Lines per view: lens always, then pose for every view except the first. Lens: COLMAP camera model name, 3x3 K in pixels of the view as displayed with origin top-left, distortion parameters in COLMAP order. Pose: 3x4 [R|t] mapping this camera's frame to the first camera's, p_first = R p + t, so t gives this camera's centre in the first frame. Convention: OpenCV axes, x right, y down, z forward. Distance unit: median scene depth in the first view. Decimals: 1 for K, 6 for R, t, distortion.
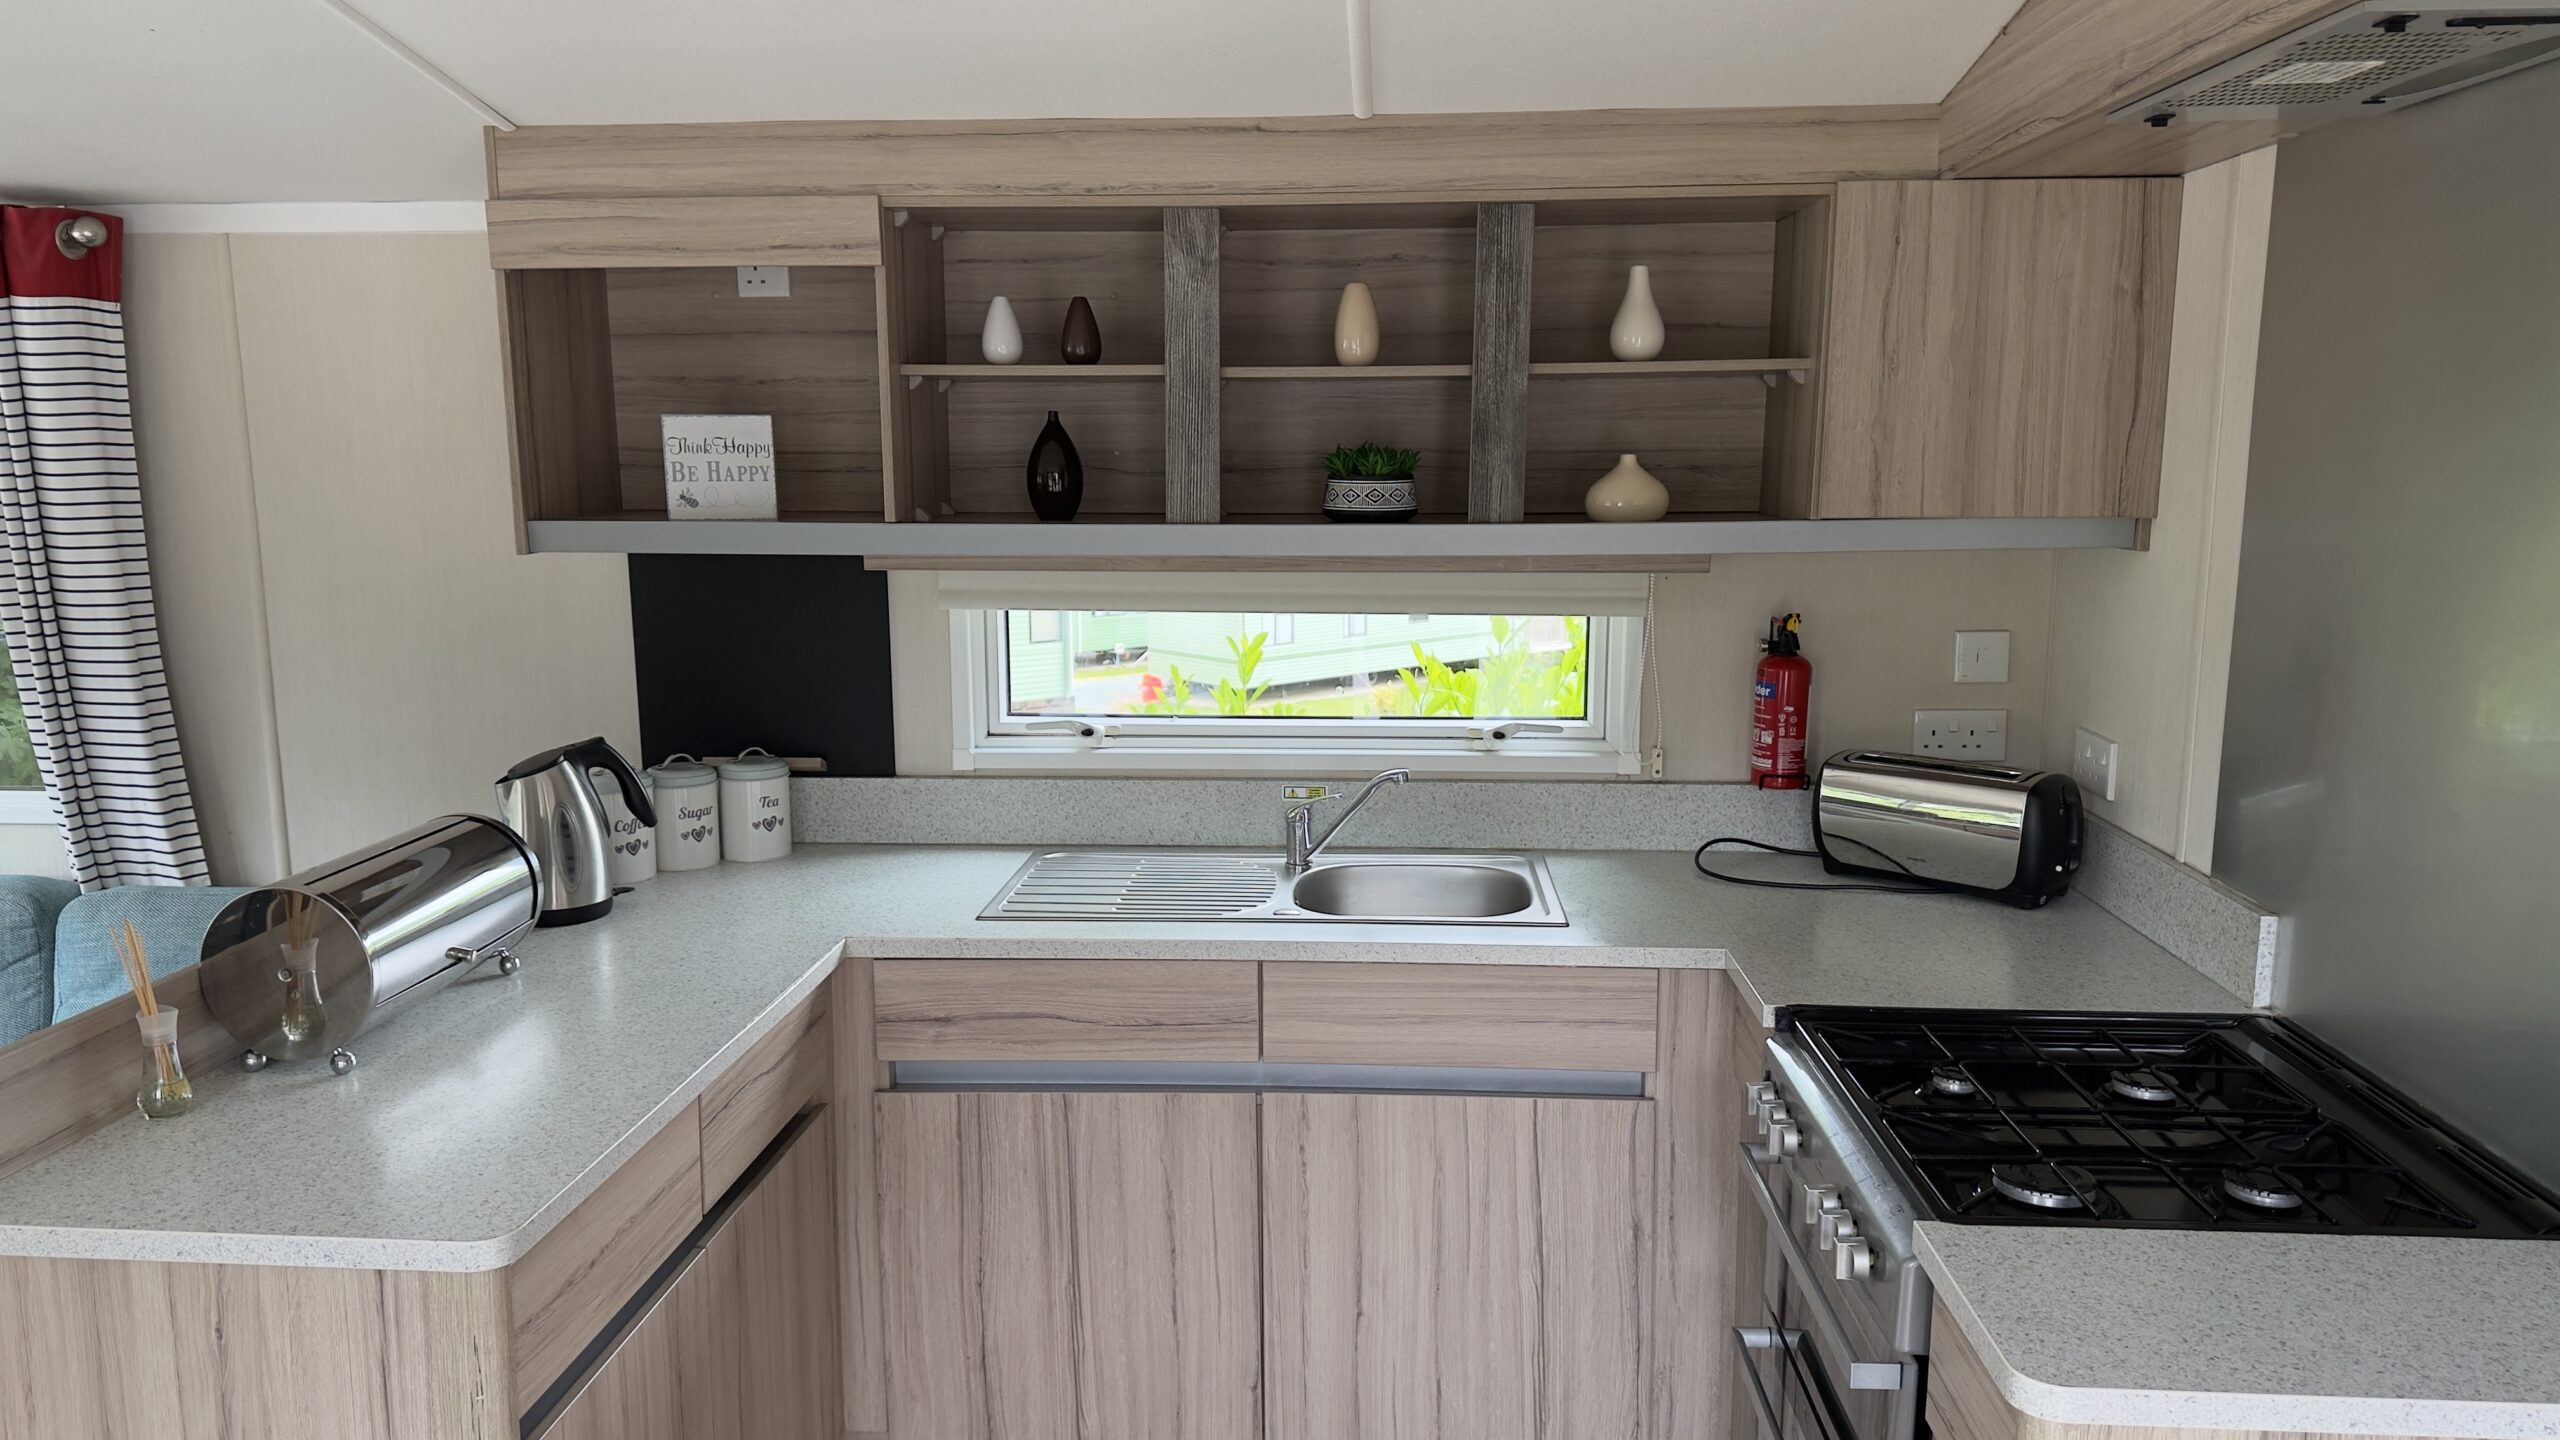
lens RADIAL K [[1793.0, 0, 1277.6], [0, 1793.0, 725.7], [0, 0, 1]] dist [0.127317, -0.188223]
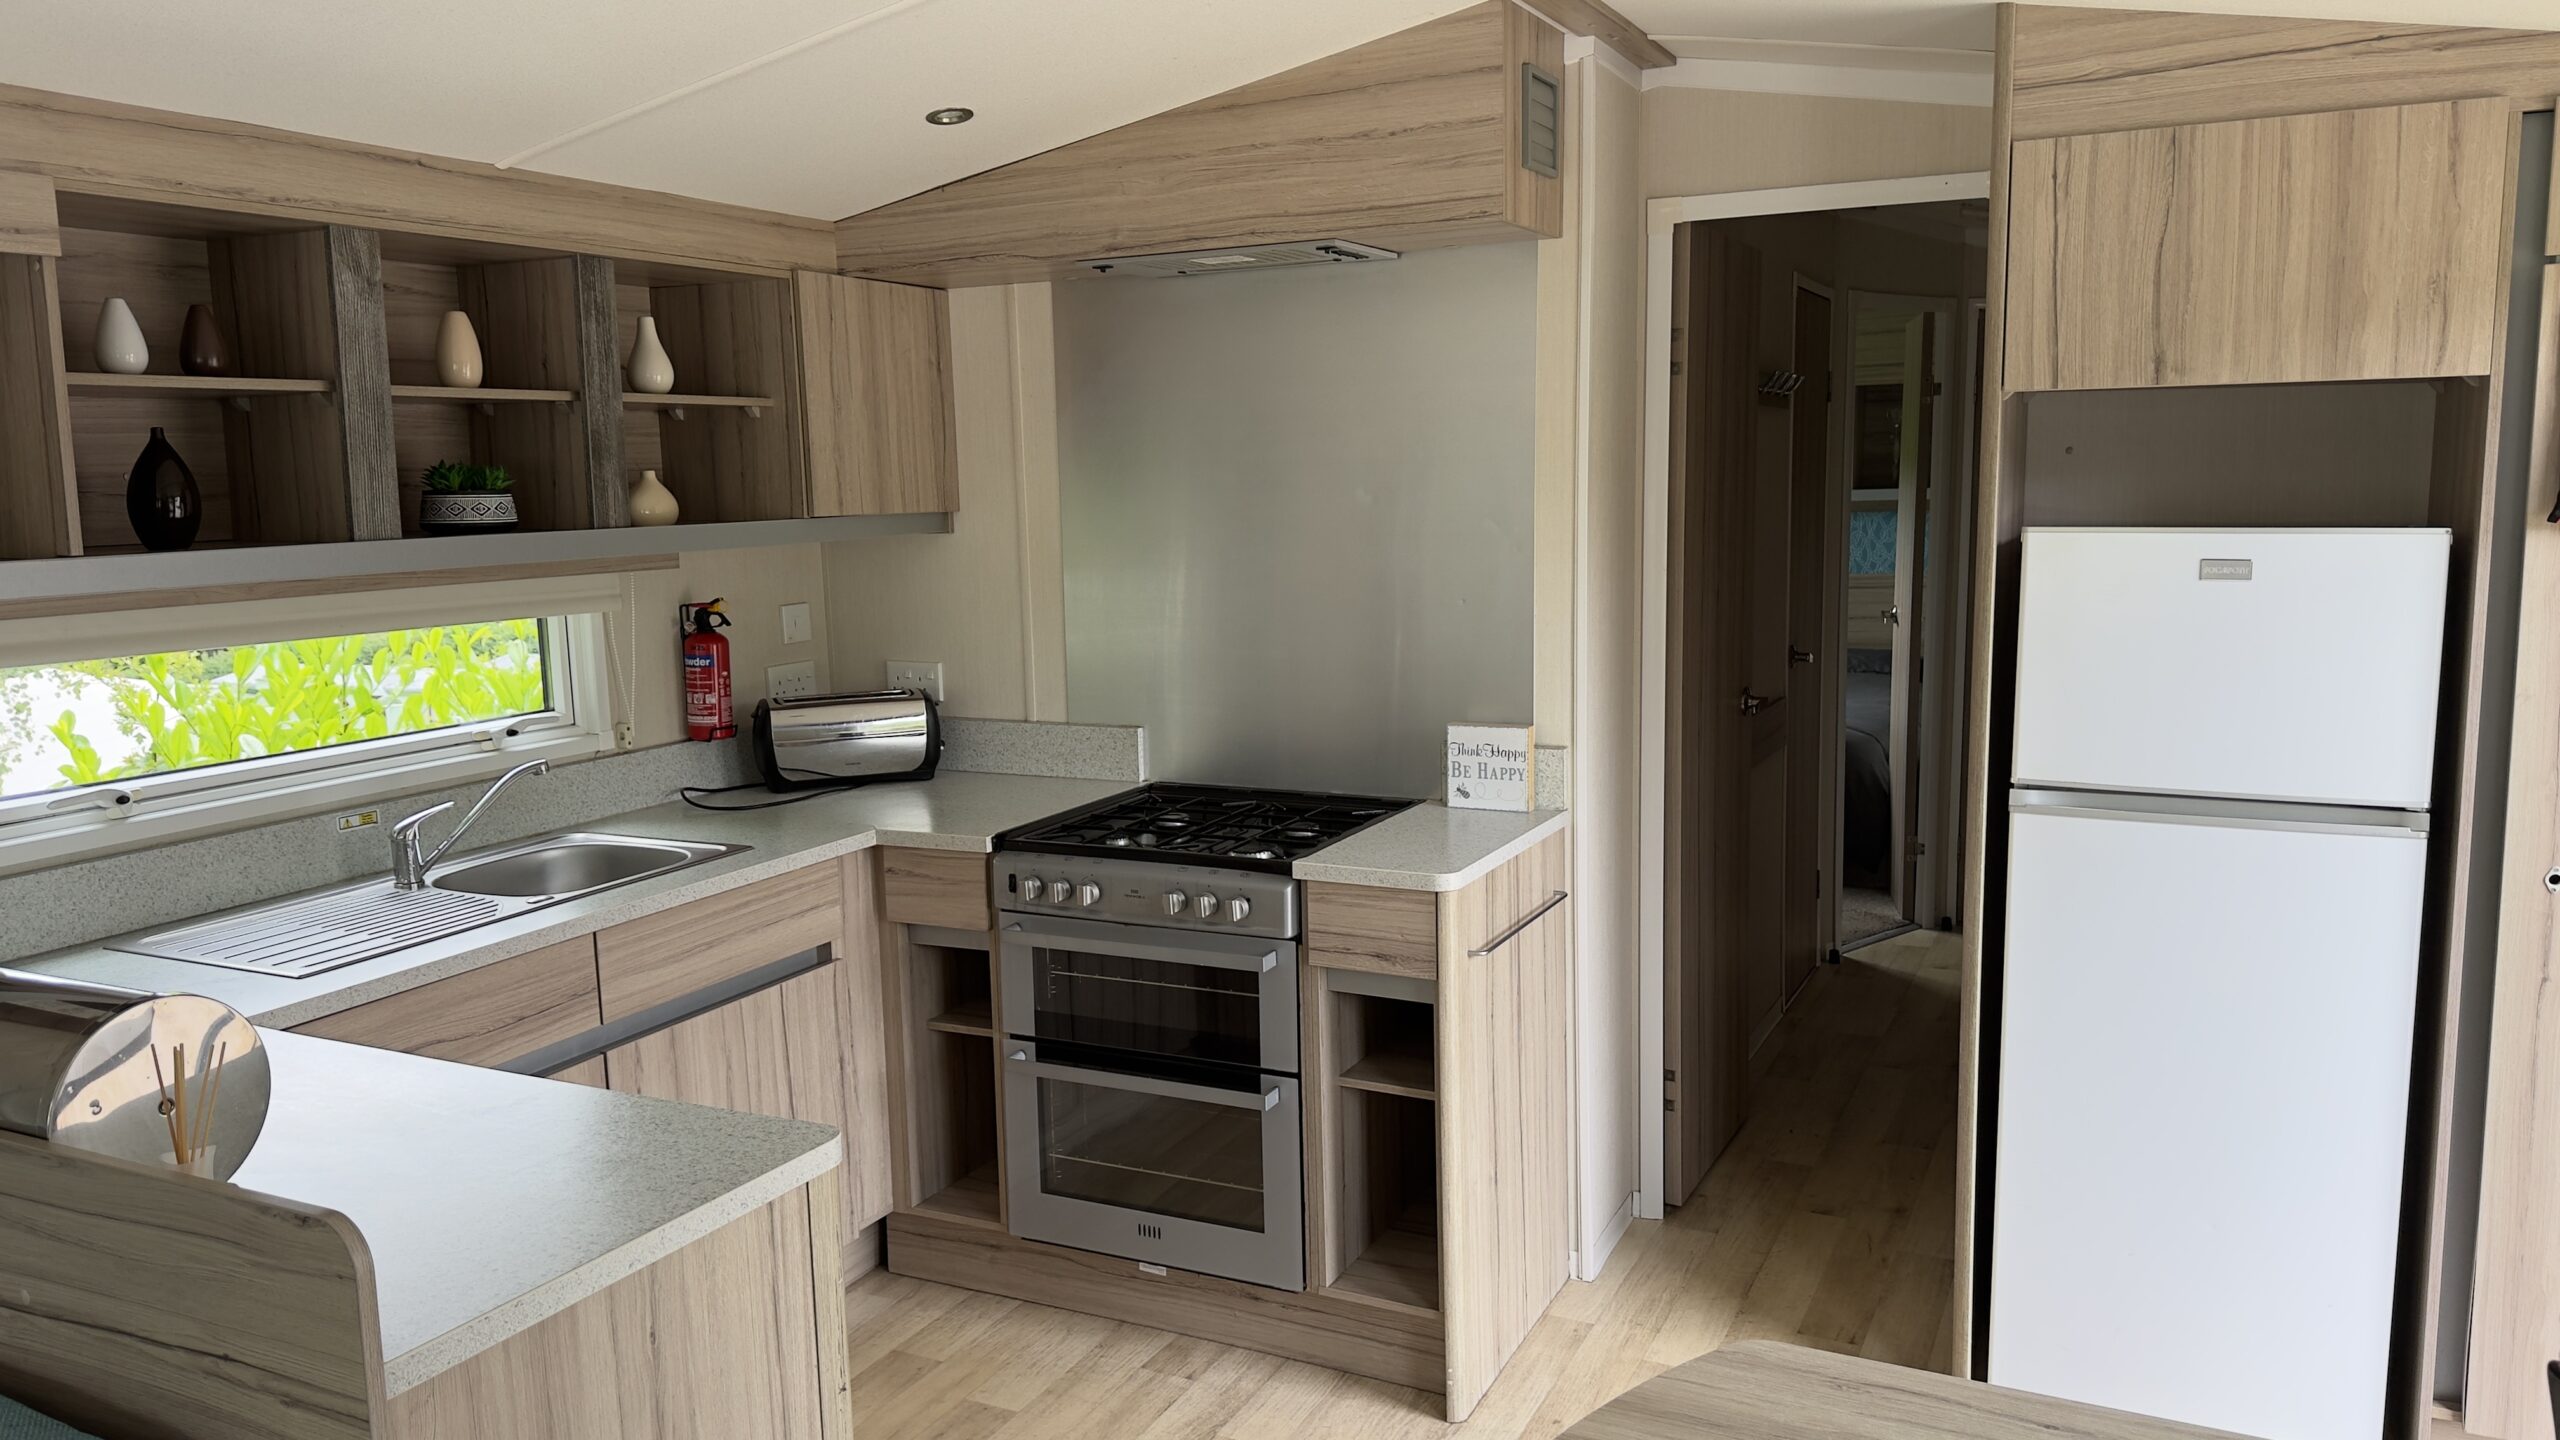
lens RADIAL K [[1793.0, 0, 1277.6], [0, 1793.0, 725.7], [0, 0, 1]] dist [0.127317, -0.188223]
pose [[0.386785, -0.137997, 0.911786, -0.813061], [0.168046, 0.982732, 0.077448, -0.007210], [-0.906729, 0.123267, 0.403296, 0.160204]]
